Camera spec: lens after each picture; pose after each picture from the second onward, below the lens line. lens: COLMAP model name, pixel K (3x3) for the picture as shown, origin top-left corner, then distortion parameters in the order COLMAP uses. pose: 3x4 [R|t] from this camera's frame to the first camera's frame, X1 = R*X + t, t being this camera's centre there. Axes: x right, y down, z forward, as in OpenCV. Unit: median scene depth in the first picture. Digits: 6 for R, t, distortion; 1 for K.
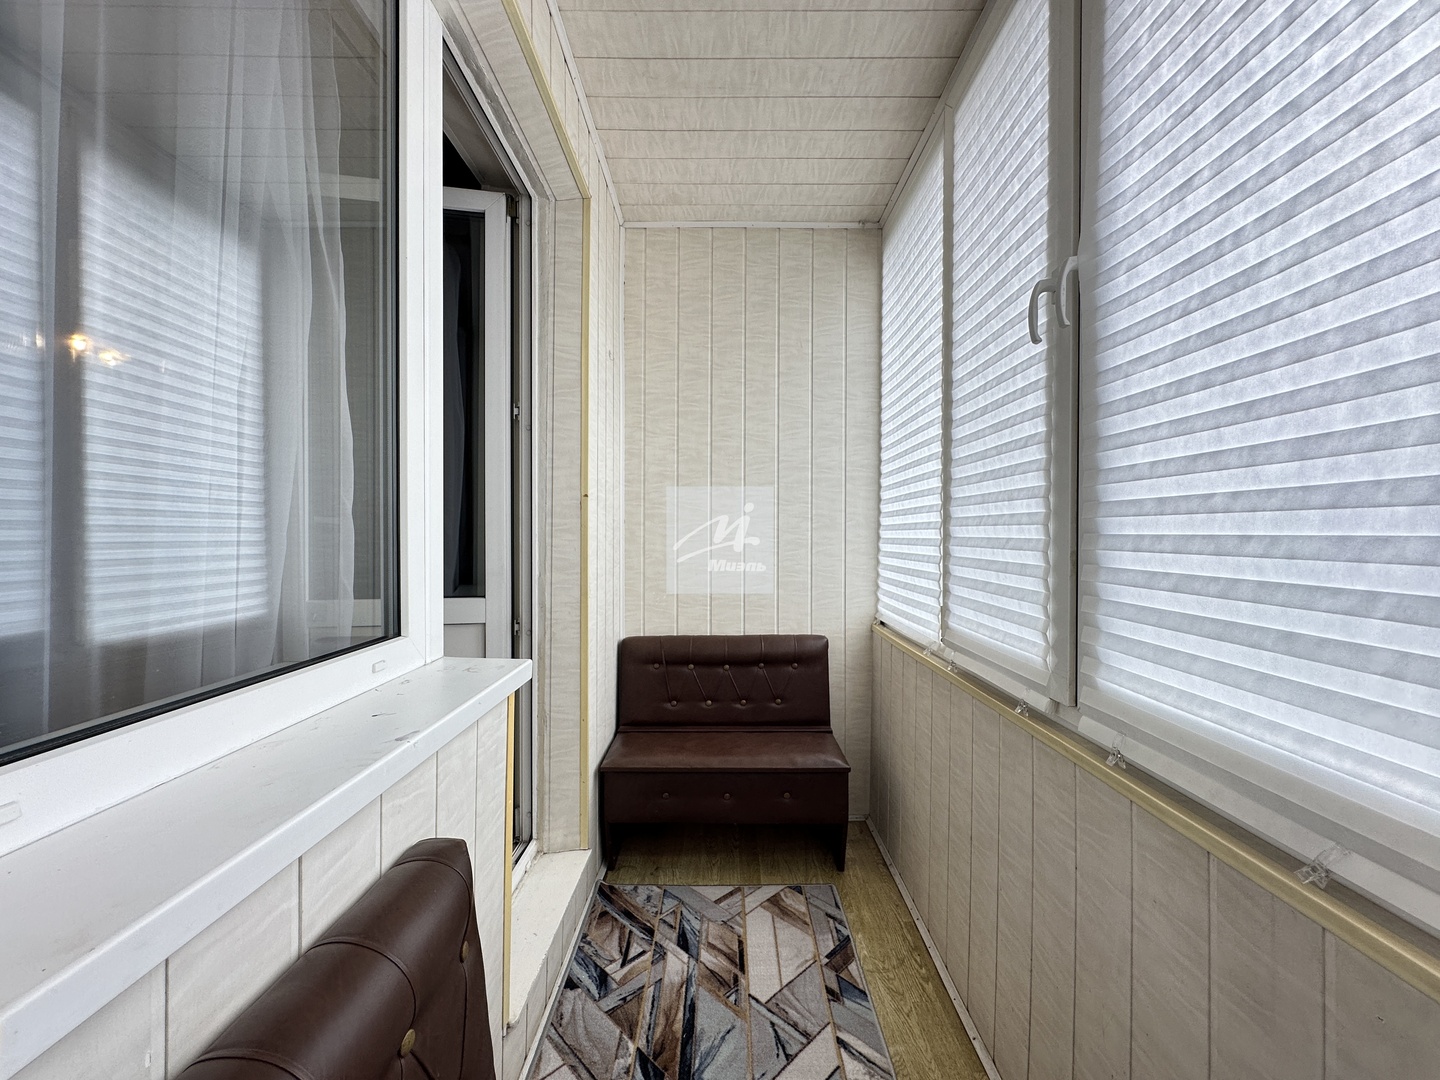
lens RADIAL K [[575.6, 0, 720.0], [0, 575.6, 540.0], [0, 0, 1]] dist [-0.001627, 0.000156]
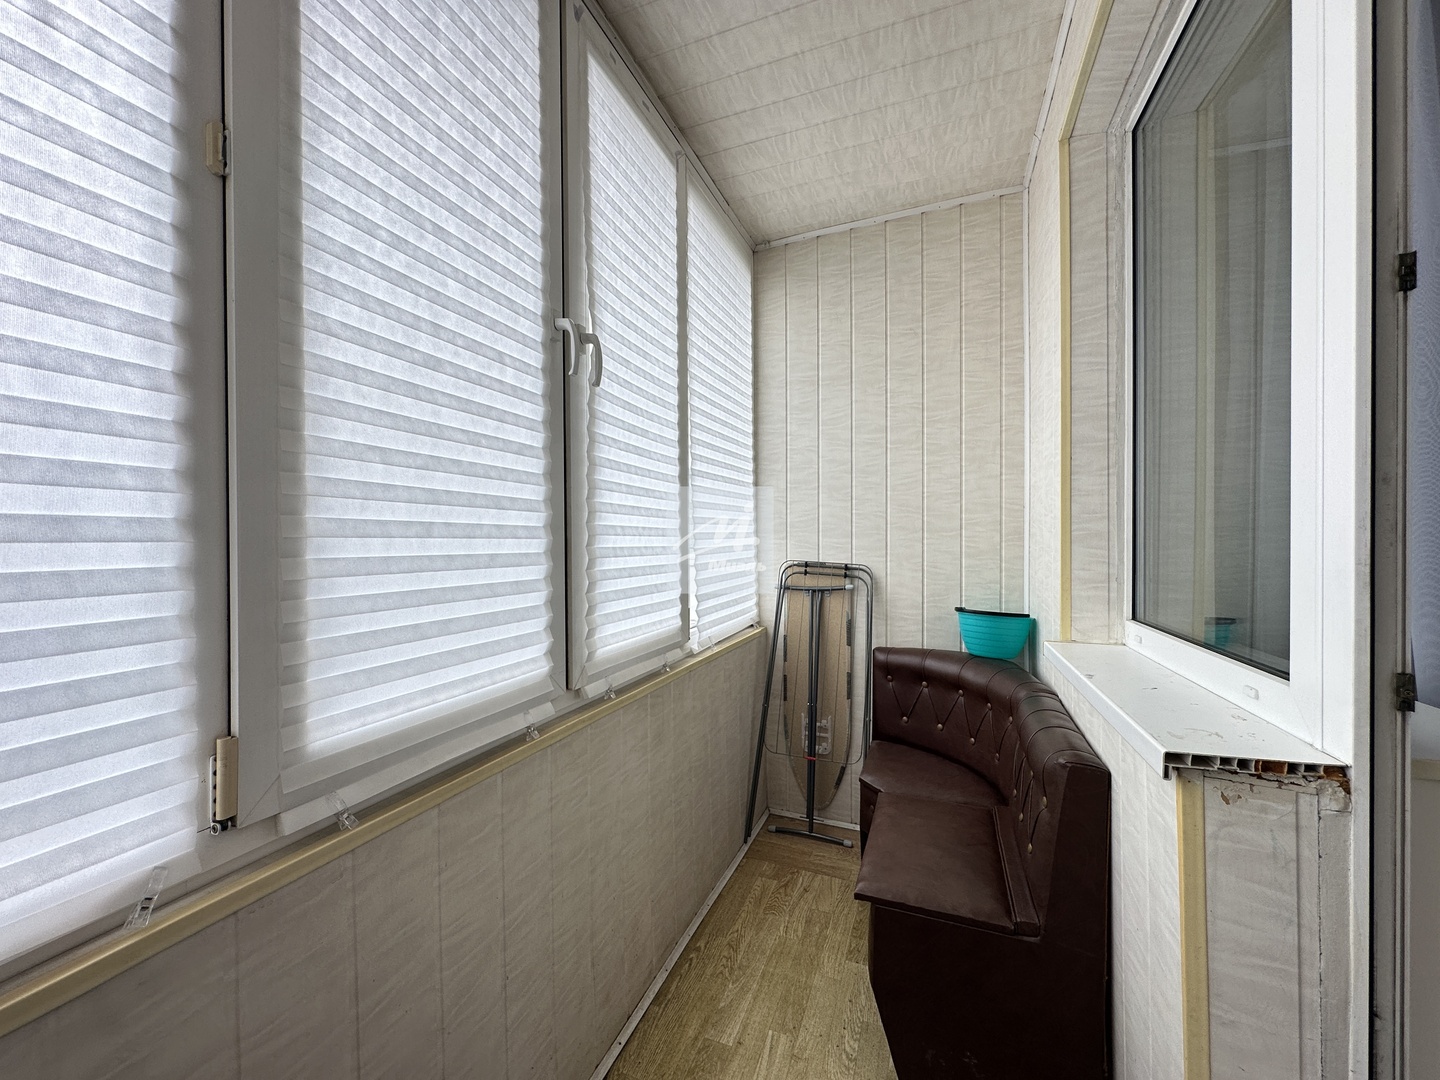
lens RADIAL K [[575.6, 0, 720.0], [0, 575.6, 540.0], [0, 0, 1]] dist [-0.001627, 0.000156]
pose [[-0.936982, -0.001508, 0.349374, -0.128720], [0.002789, 0.999927, 0.011796, -0.048863], [-0.349366, 0.012027, -0.936909, 2.497517]]
